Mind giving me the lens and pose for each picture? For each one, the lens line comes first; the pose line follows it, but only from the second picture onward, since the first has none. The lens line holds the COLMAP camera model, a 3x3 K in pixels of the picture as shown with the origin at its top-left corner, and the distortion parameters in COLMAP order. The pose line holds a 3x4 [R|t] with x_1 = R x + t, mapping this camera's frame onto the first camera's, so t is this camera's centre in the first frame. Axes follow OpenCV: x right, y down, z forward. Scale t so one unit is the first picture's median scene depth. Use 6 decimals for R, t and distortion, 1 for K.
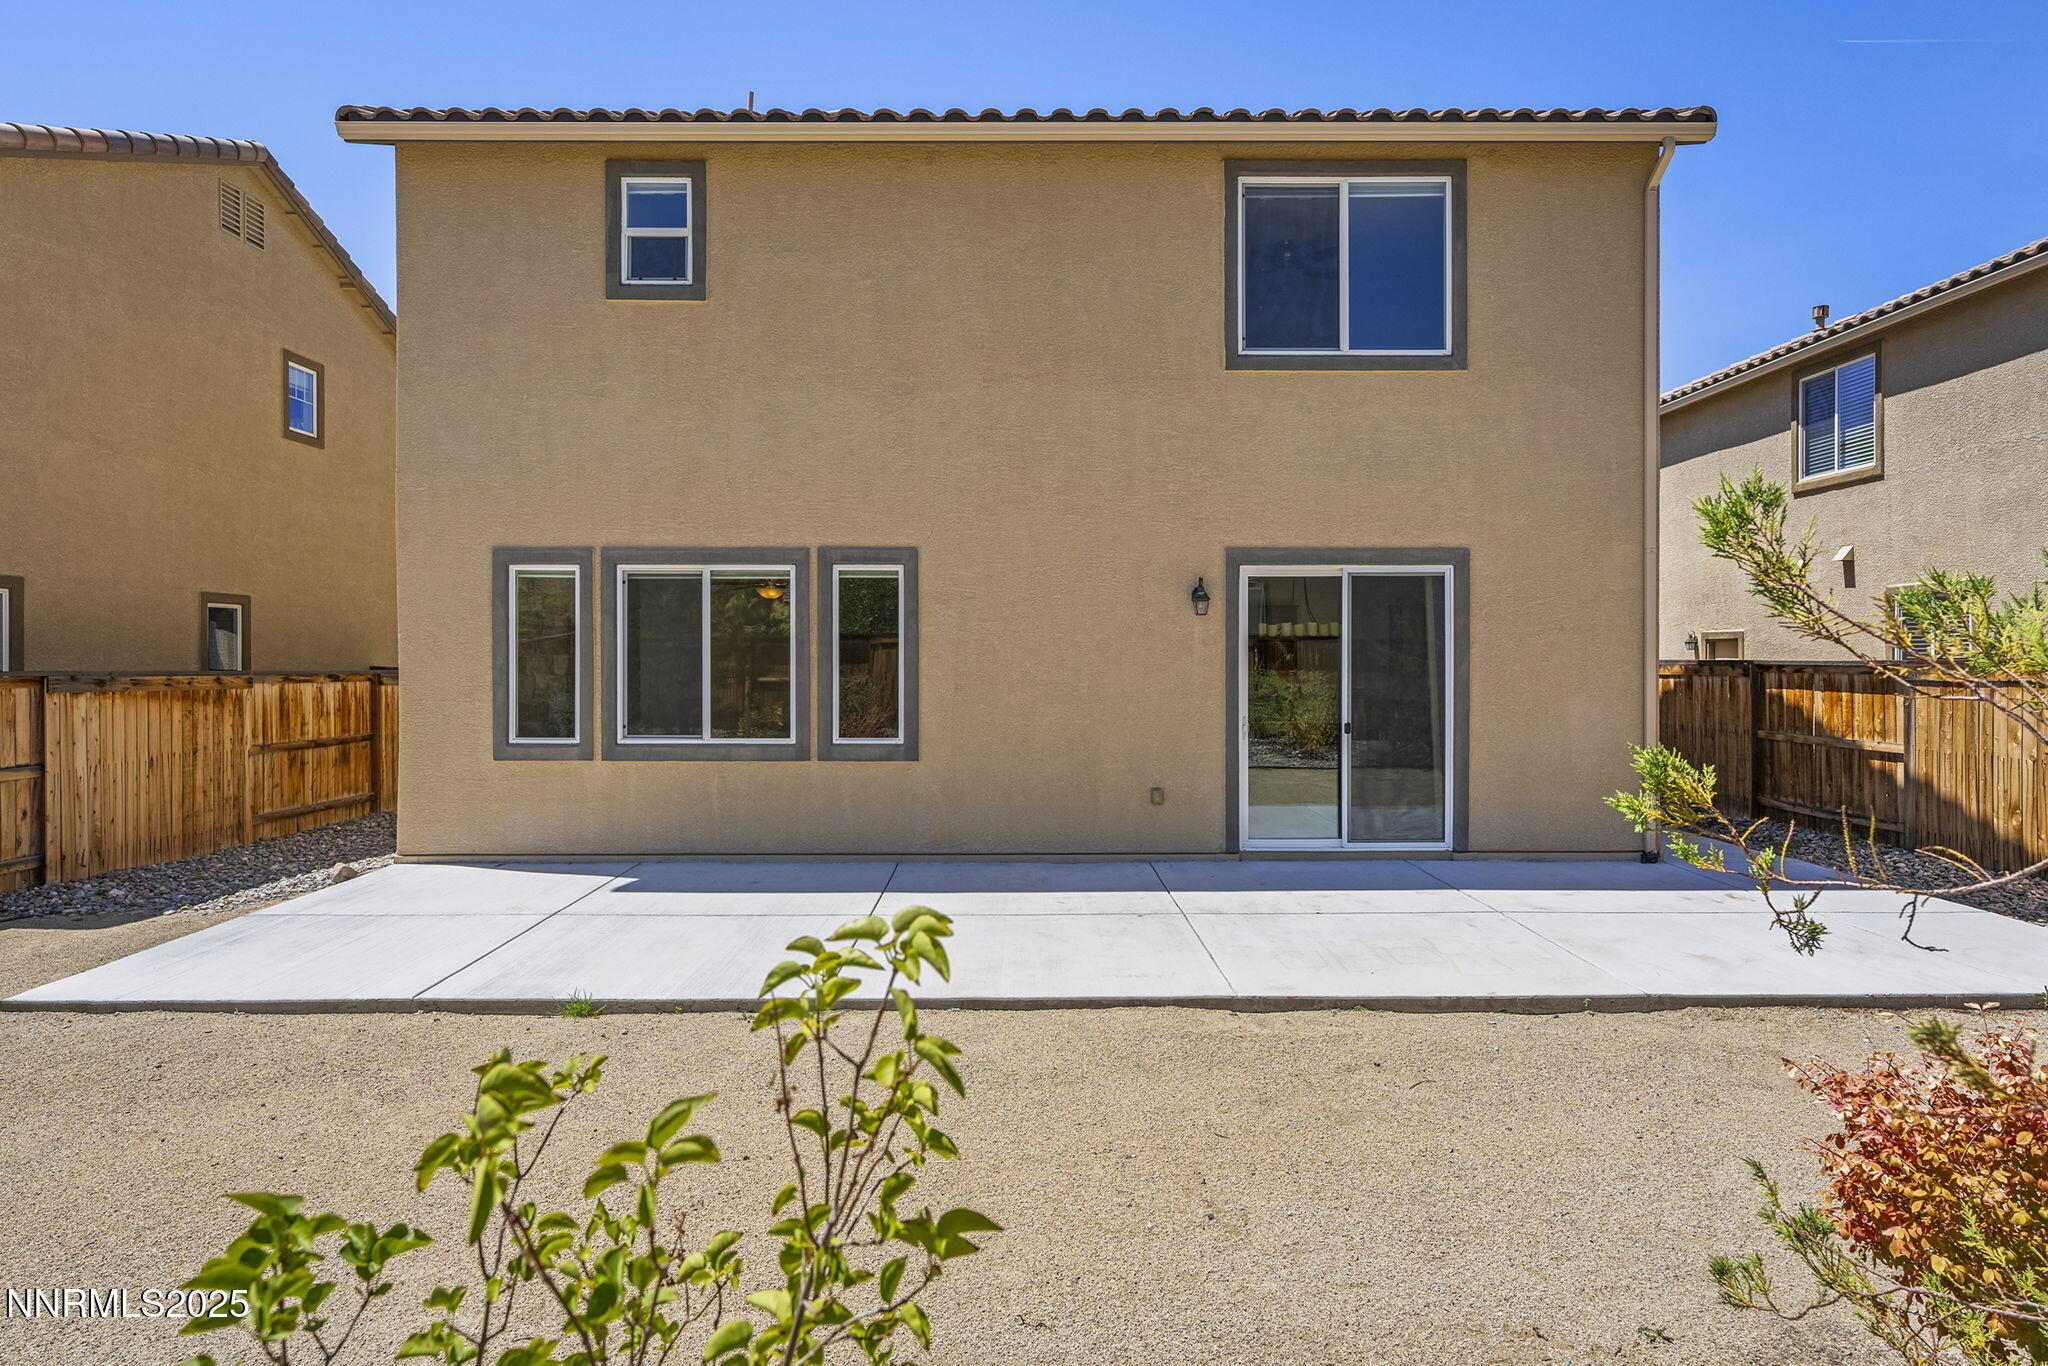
lens RADIAL K [[930.1, 0, 1024.7], [0, 930.1, 677.7], [0, 0, 1]] dist [0.001080, 0.004195]
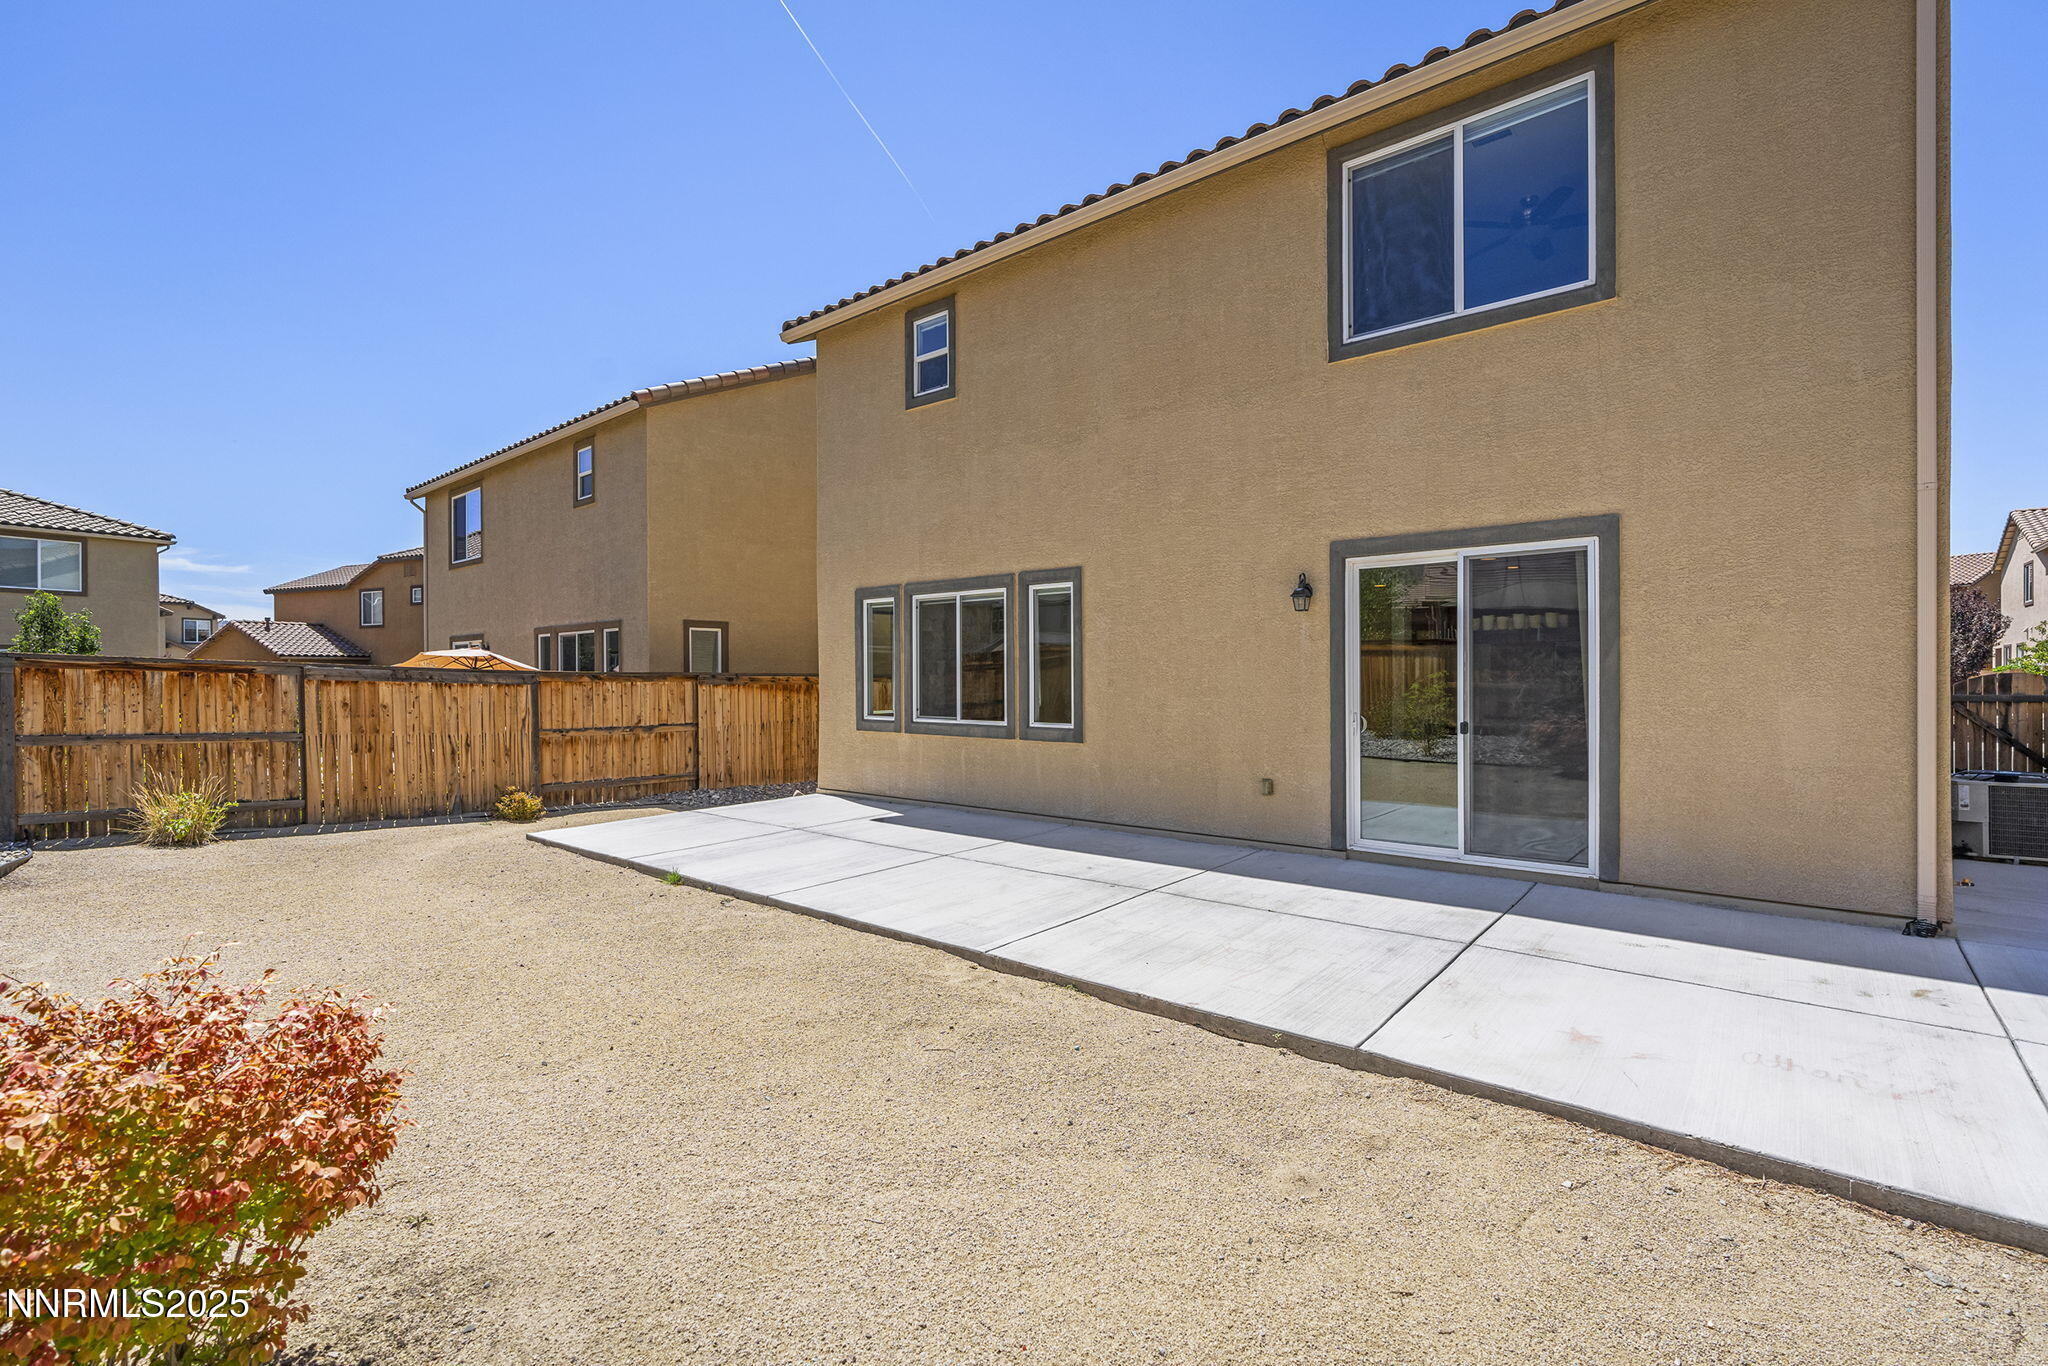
lens RADIAL K [[930.1, 0, 1013.1], [0, 930.1, 678.3], [0, 0, 1]] dist [0.001080, 0.004195]
pose [[0.756535, -0.001295, -0.653952, 0.606876], [0.003030, 0.999994, 0.001524, 0.003173], [0.653946, -0.003135, 0.756535, 0.026771]]
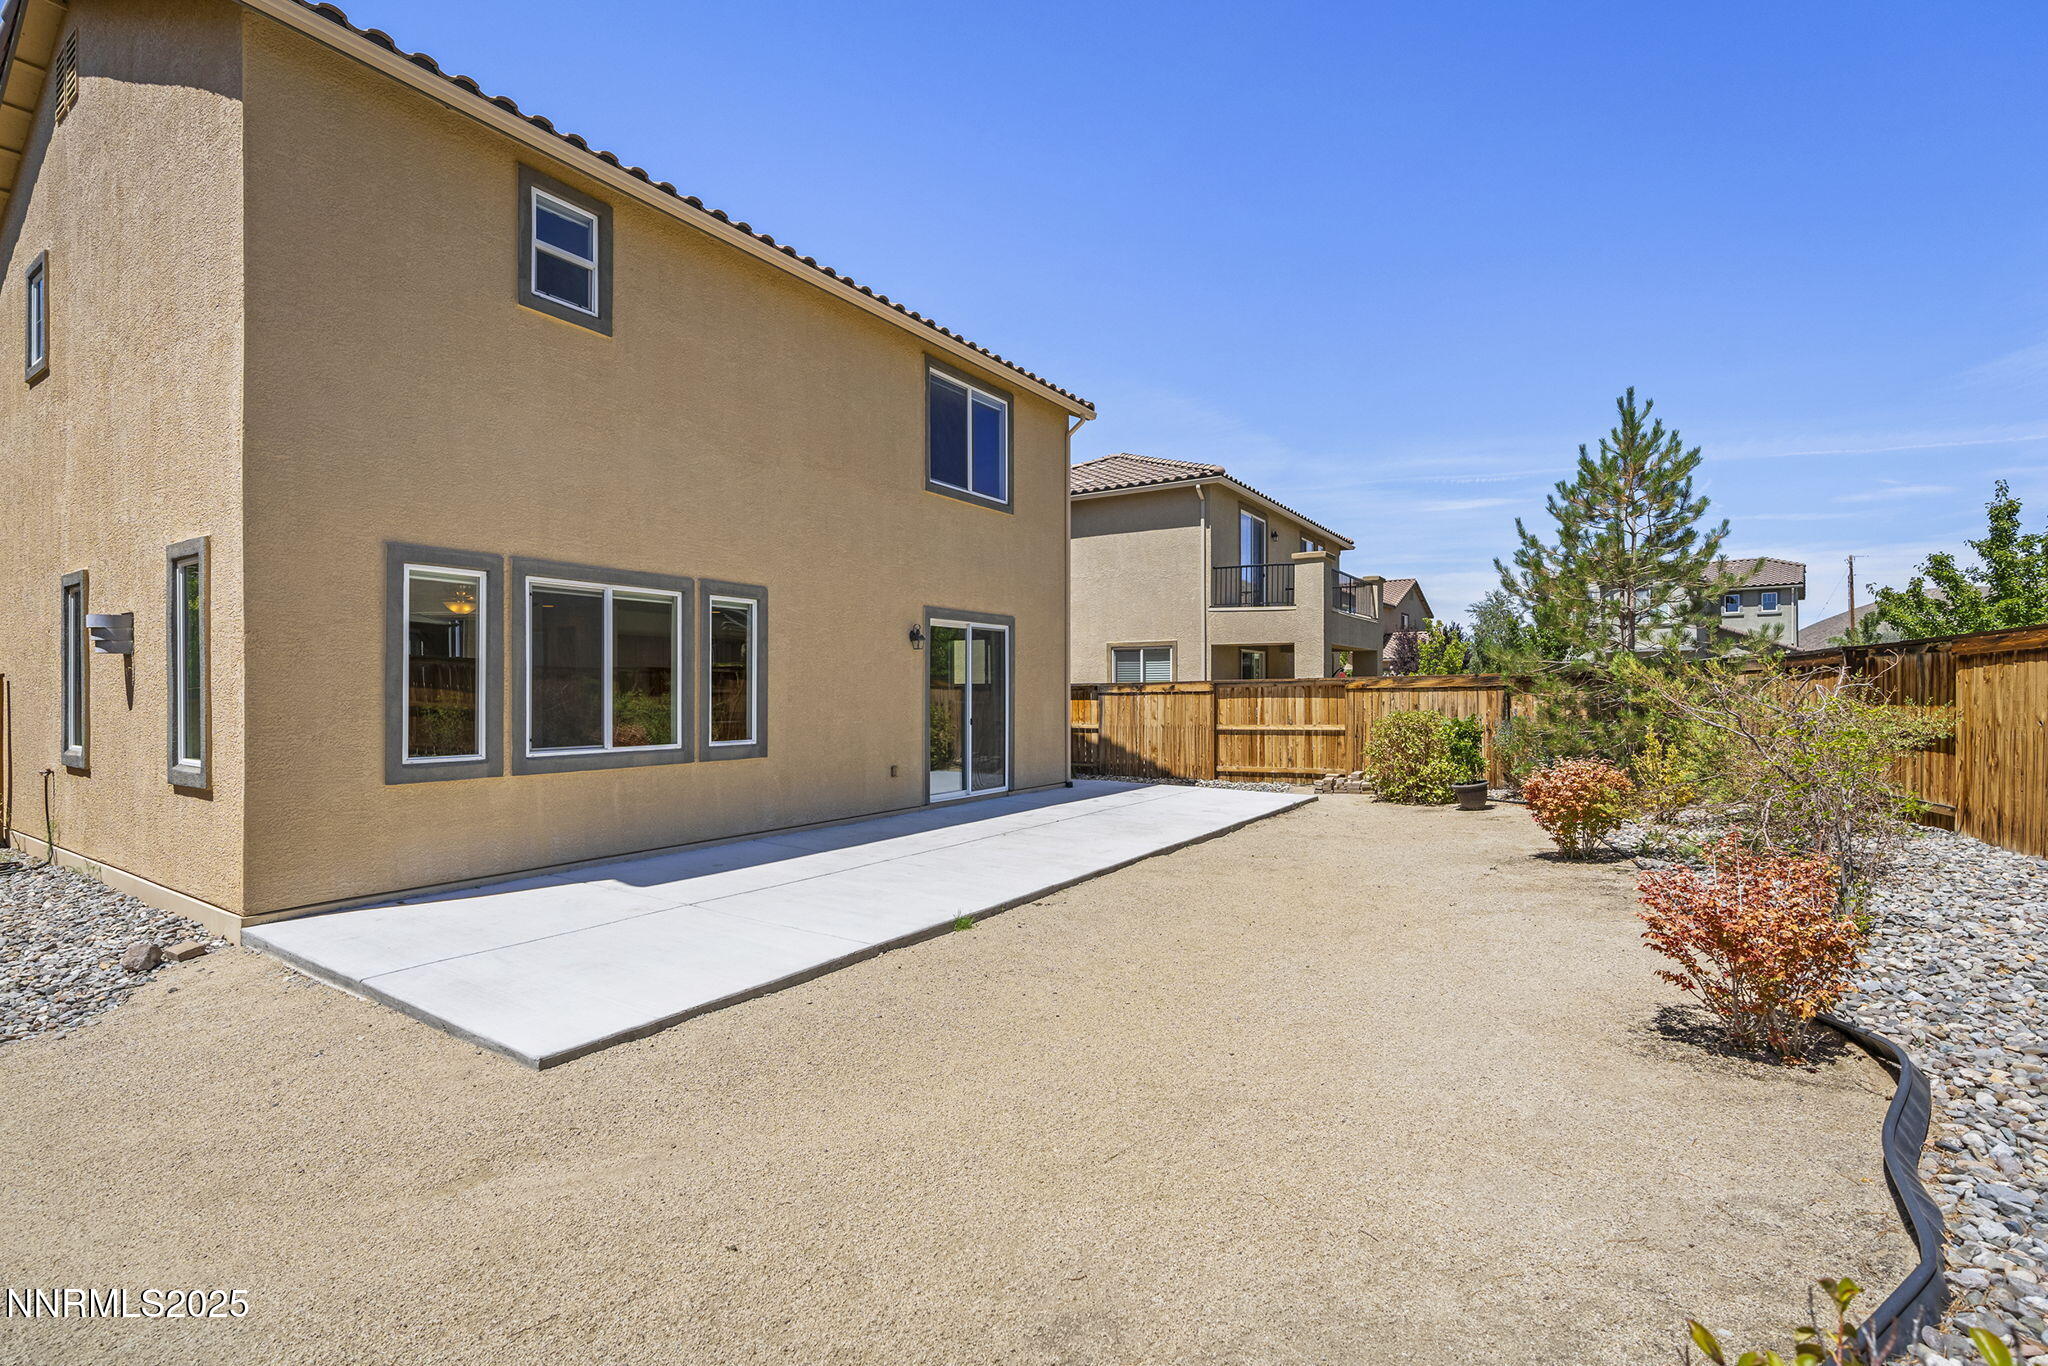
lens RADIAL K [[930.1, 0, 1010.9], [0, 930.1, 690.1], [0, 0, 1]] dist [0.001080, 0.004195]
pose [[0.562559, 0.000994, 0.826756, -0.965419], [0.003118, 0.999990, -0.003324, 0.004477], [-0.826751, 0.004448, 0.562550, 0.022193]]
